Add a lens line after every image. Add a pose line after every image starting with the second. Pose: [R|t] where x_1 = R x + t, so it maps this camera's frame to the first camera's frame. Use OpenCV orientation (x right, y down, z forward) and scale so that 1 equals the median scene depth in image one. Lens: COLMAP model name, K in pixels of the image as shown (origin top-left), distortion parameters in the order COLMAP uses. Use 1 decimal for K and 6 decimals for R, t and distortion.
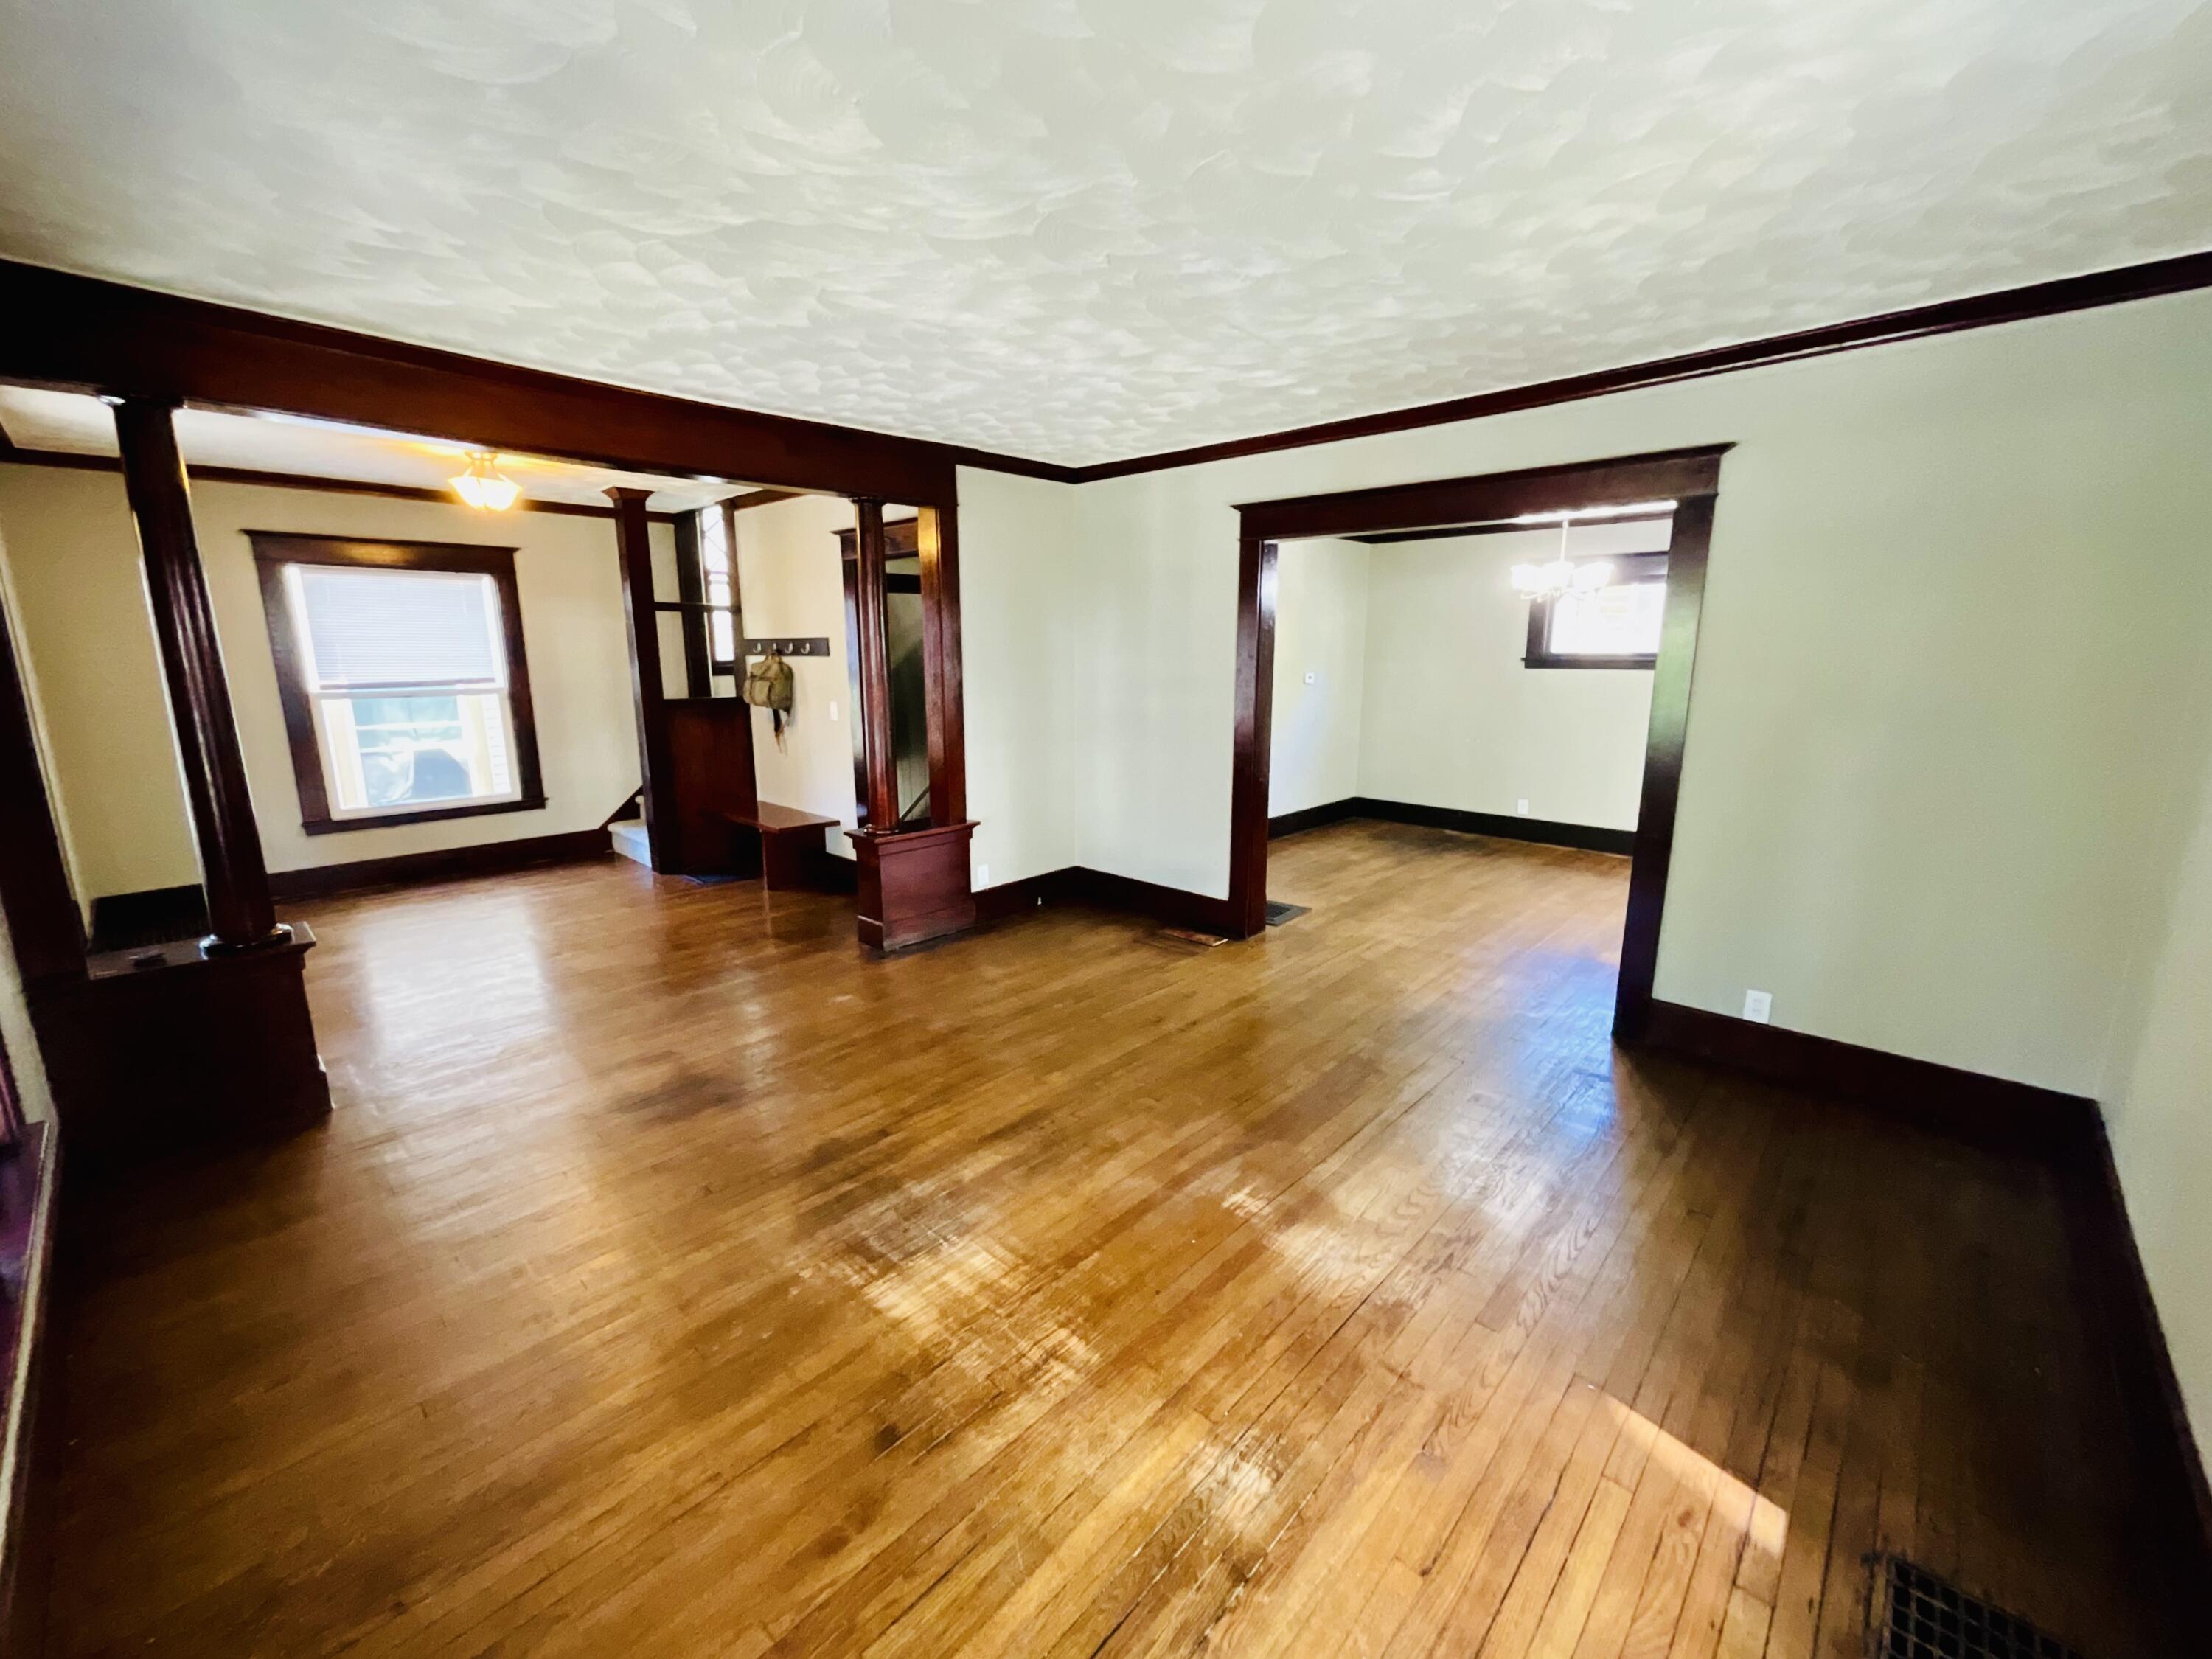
lens RADIAL K [[892.7, 0, 1109.7], [0, 892.7, 825.5], [0, 0, 1]] dist [-0.002633, 0.000200]
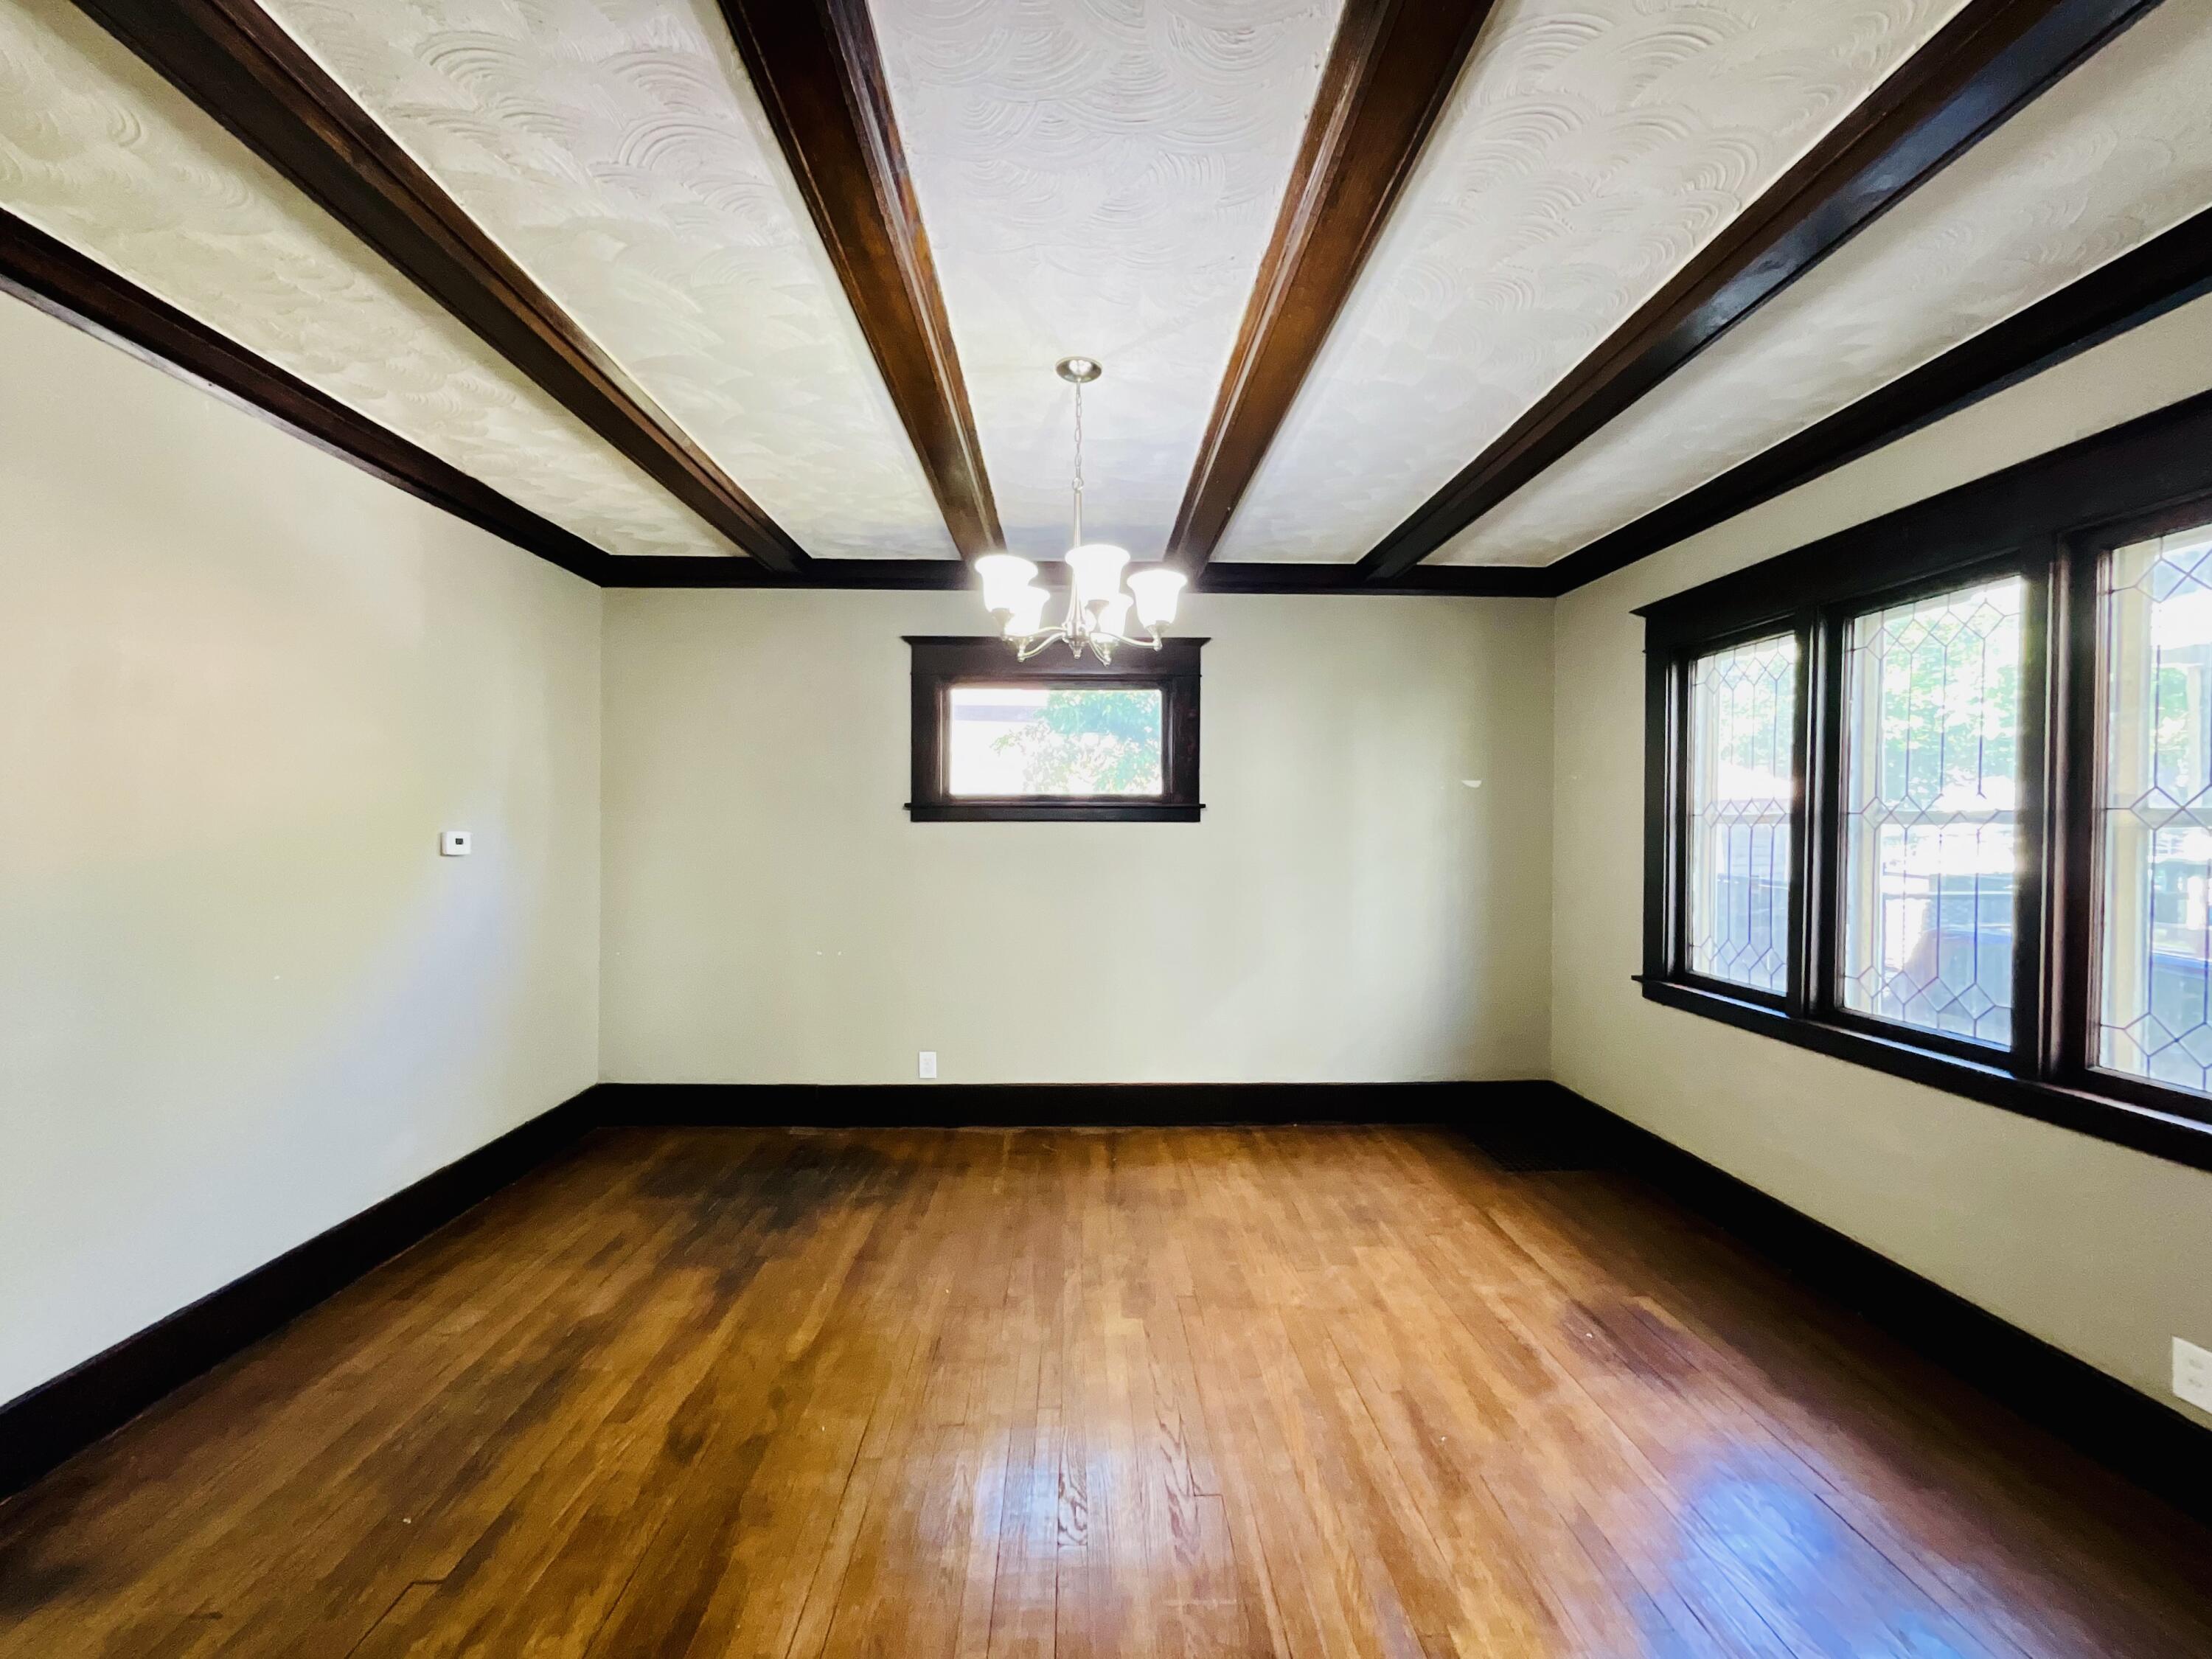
lens RADIAL K [[892.7, 0, 1111.8], [0, 892.7, 829.1], [0, 0, 1]] dist [-0.002633, 0.000200]
pose [[0.697420, 0.001711, 0.716661, 0.389957], [0.134557, 0.981900, -0.133289, -0.207727], [-0.703918, 0.189390, 0.684566, 1.393440]]
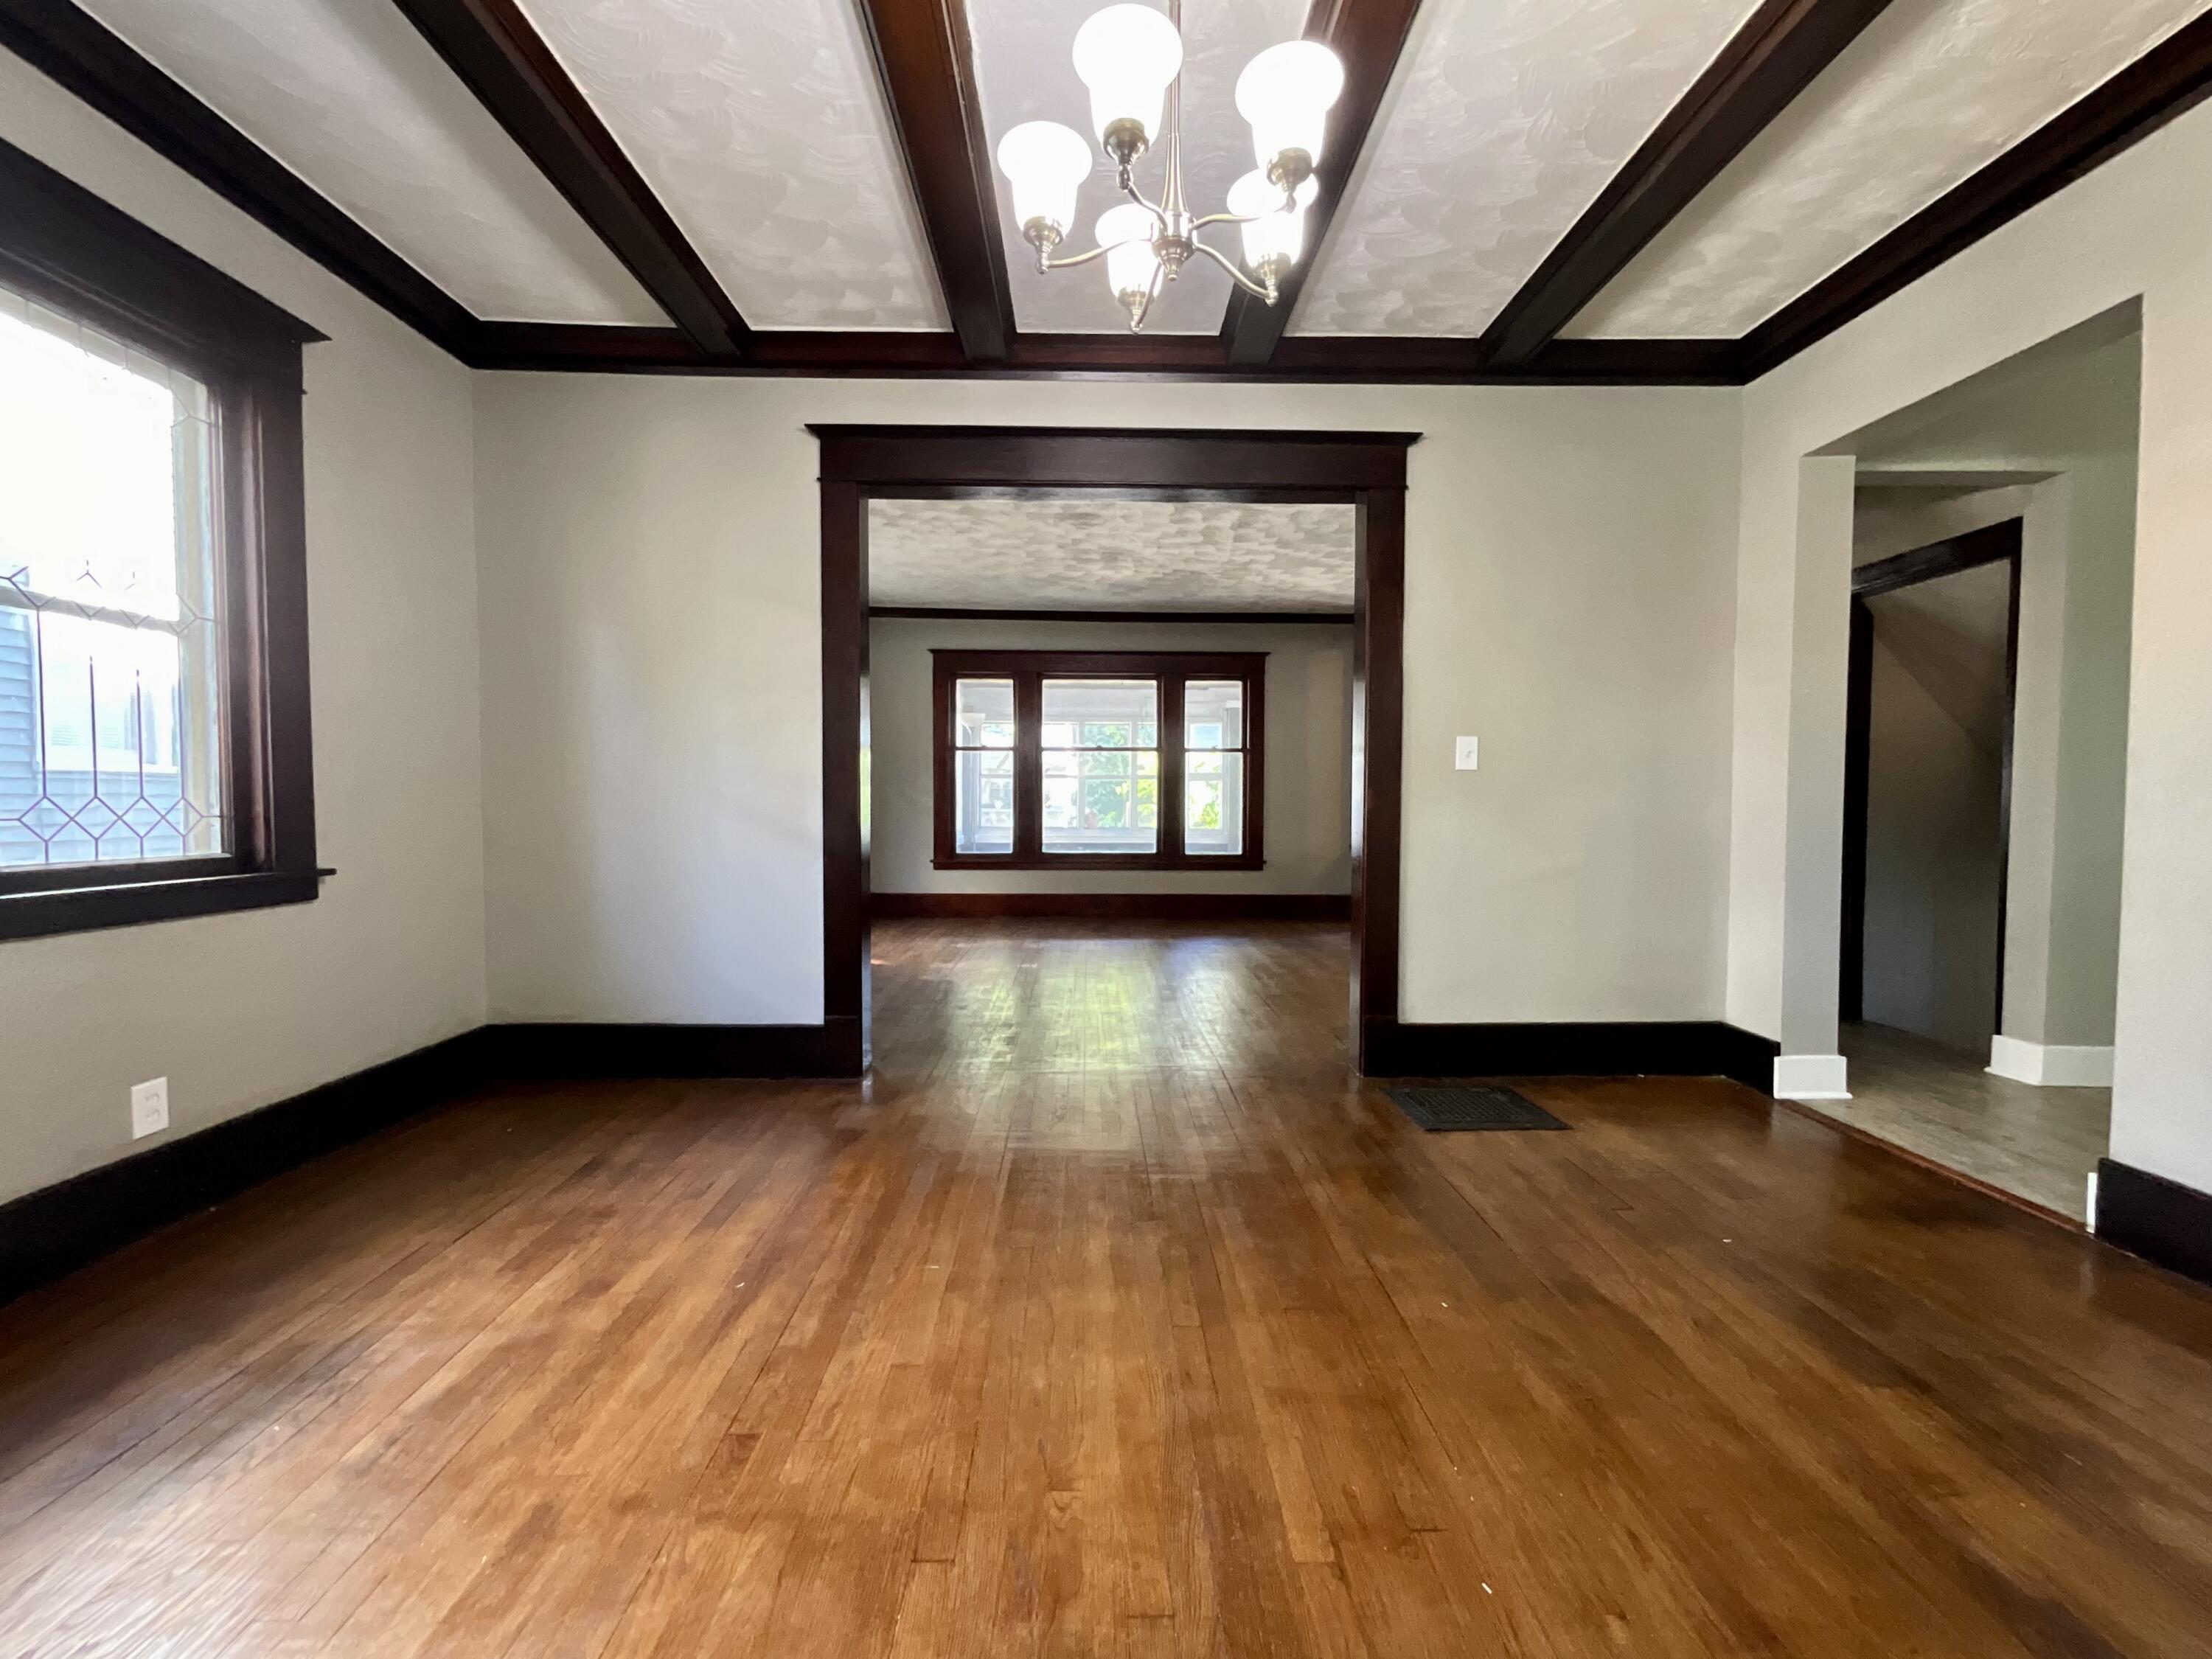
lens RADIAL K [[892.7, 0, 1104.1], [0, 892.7, 831.5], [0, 0, 1]] dist [-0.002633, 0.000200]
pose [[-0.716904, 0.021683, -0.696835, 1.448110], [-0.141646, 0.974139, 0.176037, -0.261347], [0.682631, 0.224905, -0.695293, 2.446090]]
